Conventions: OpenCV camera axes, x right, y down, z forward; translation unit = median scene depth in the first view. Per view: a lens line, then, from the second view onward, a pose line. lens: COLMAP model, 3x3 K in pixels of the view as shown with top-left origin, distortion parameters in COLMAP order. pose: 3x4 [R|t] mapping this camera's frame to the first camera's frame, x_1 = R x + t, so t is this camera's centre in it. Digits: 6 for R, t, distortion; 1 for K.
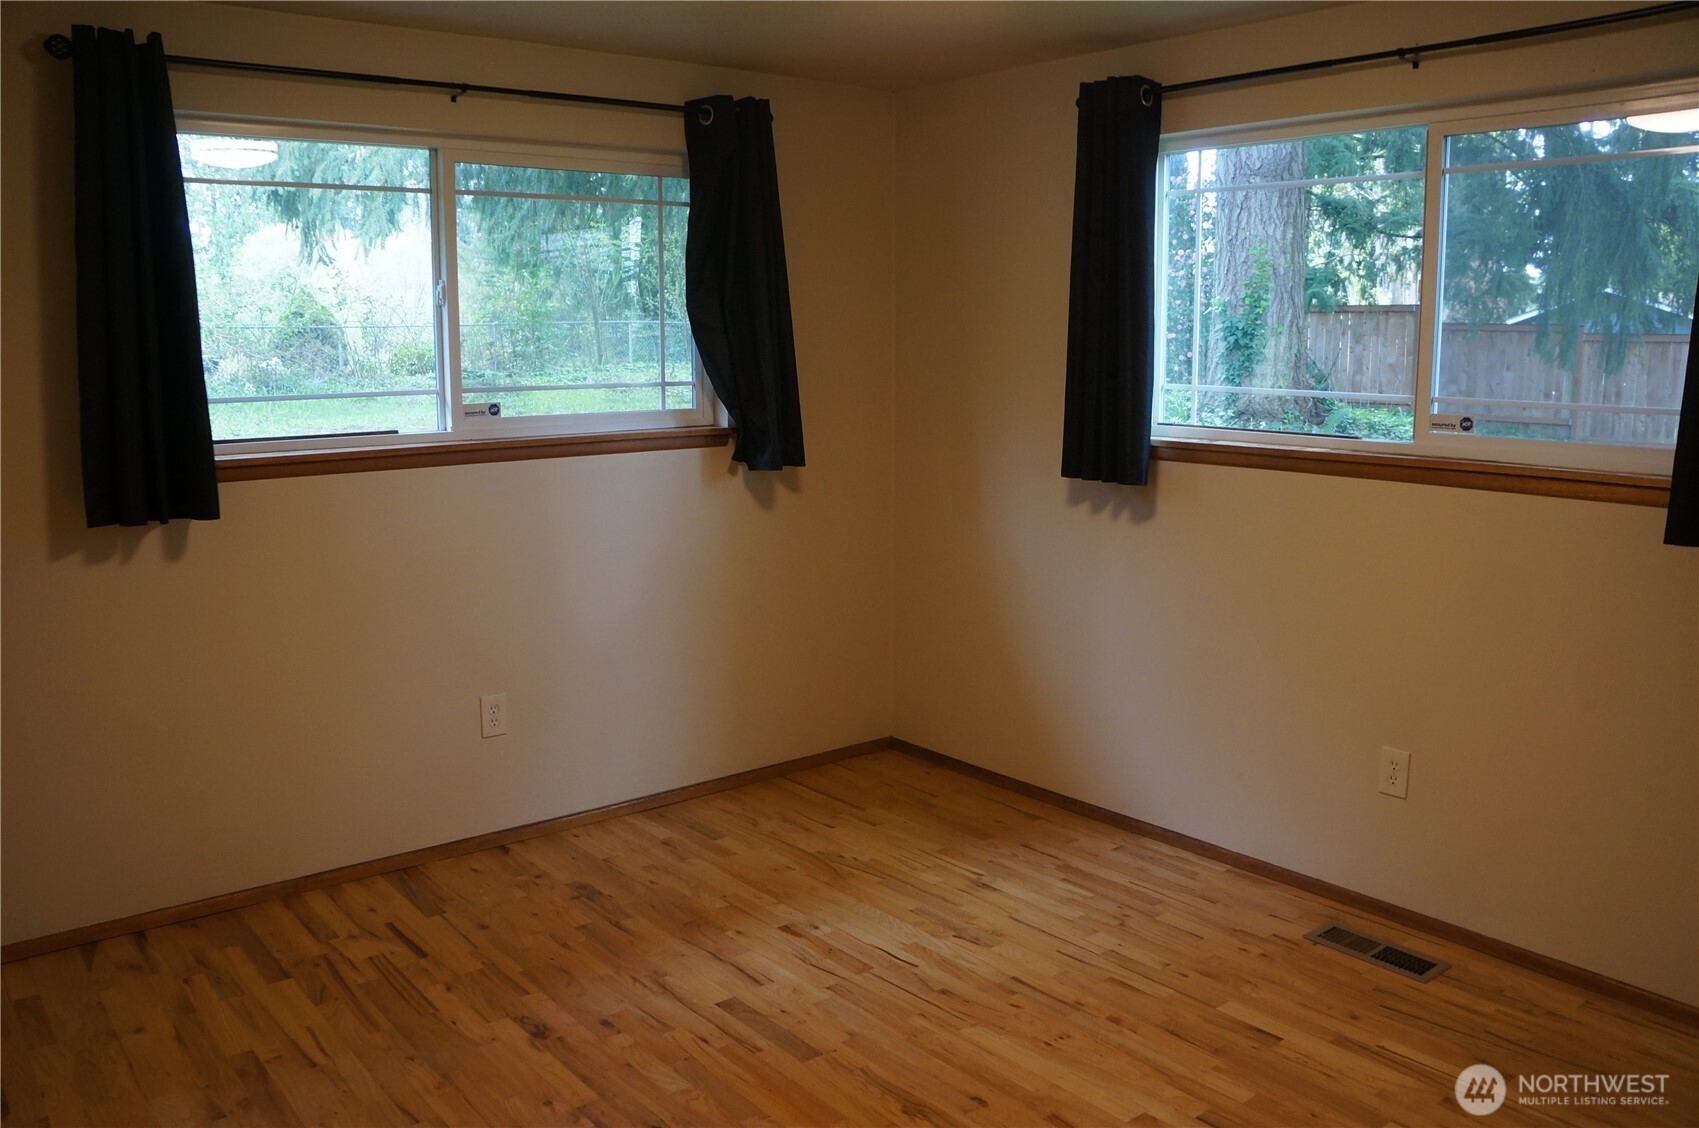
lens RADIAL K [[1361.5, 0, 849.7], [0, 1361.5, 593.8], [0, 0, 1]] dist [-0.167147, 0.138236]
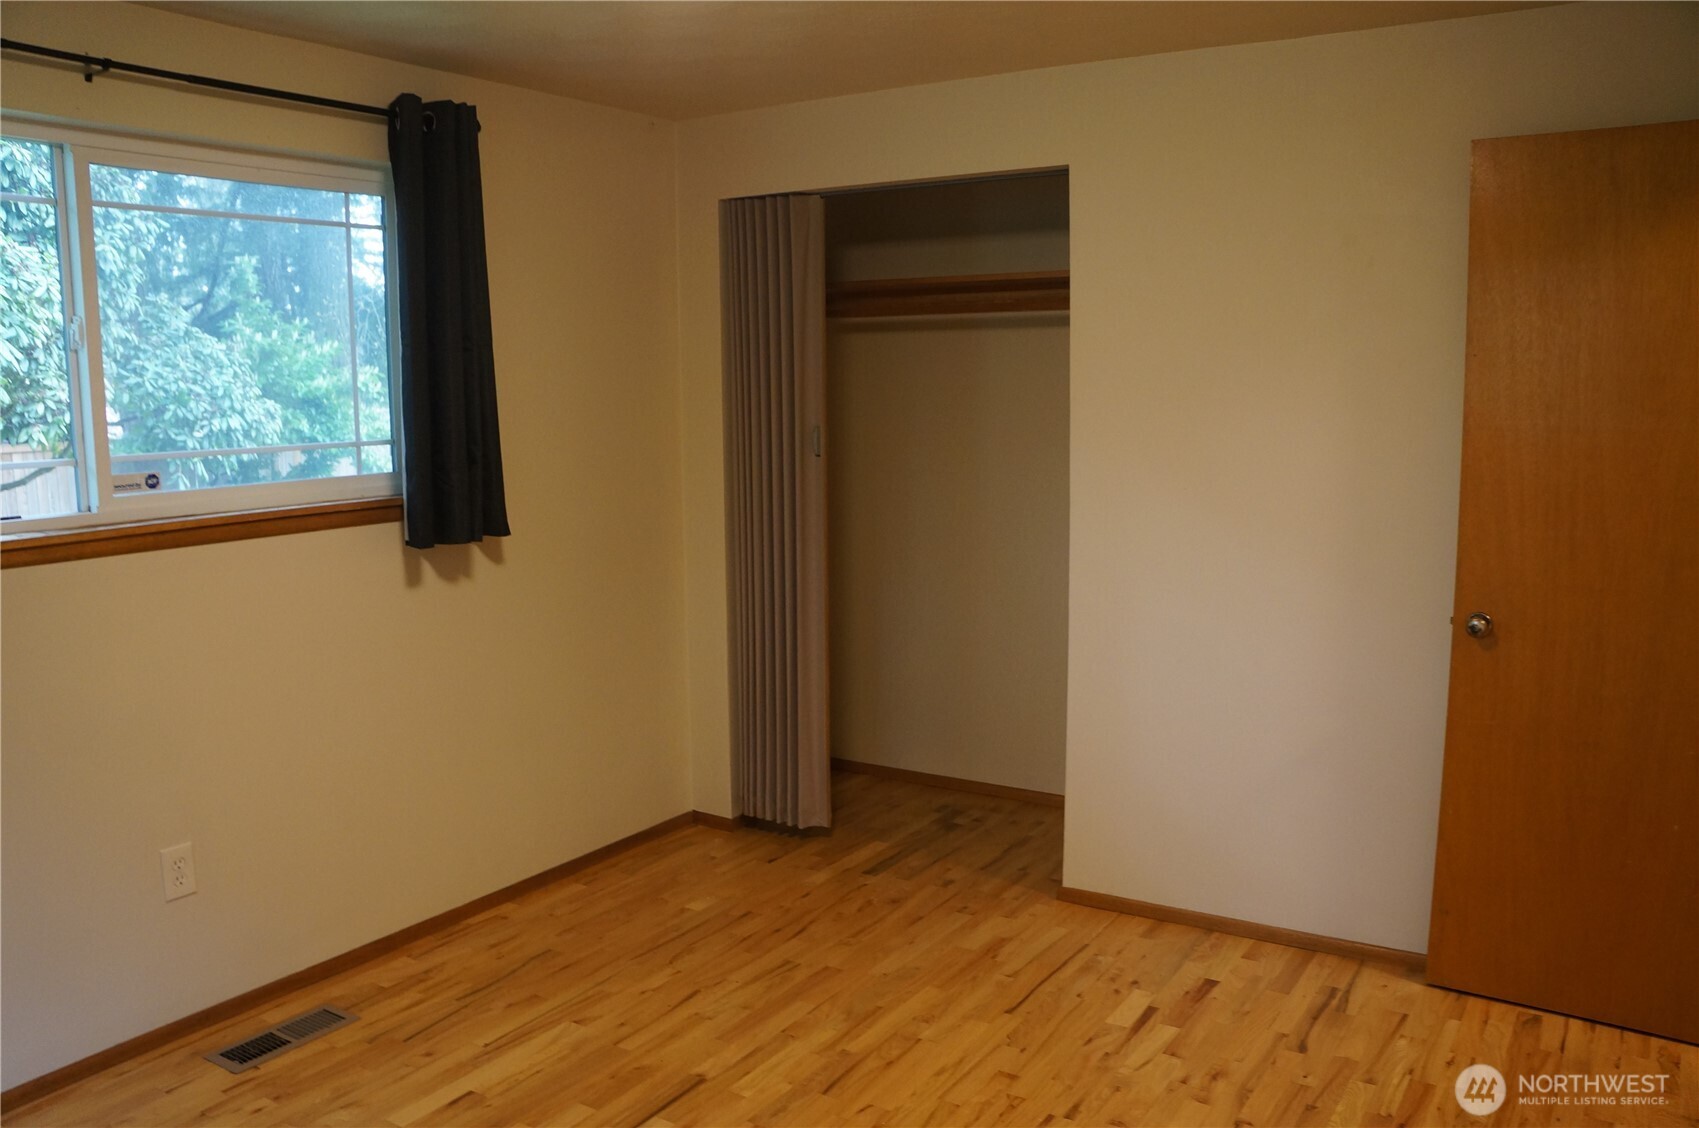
lens RADIAL K [[1361.5, 0, 849.7], [0, 1361.5, 593.8], [0, 0, 1]] dist [-0.167147, 0.138236]
pose [[-0.304864, -0.147874, 0.940846, -0.595425], [0.189114, 0.958803, 0.211975, -0.164810], [-0.933431, 0.242551, -0.264339, 0.852077]]
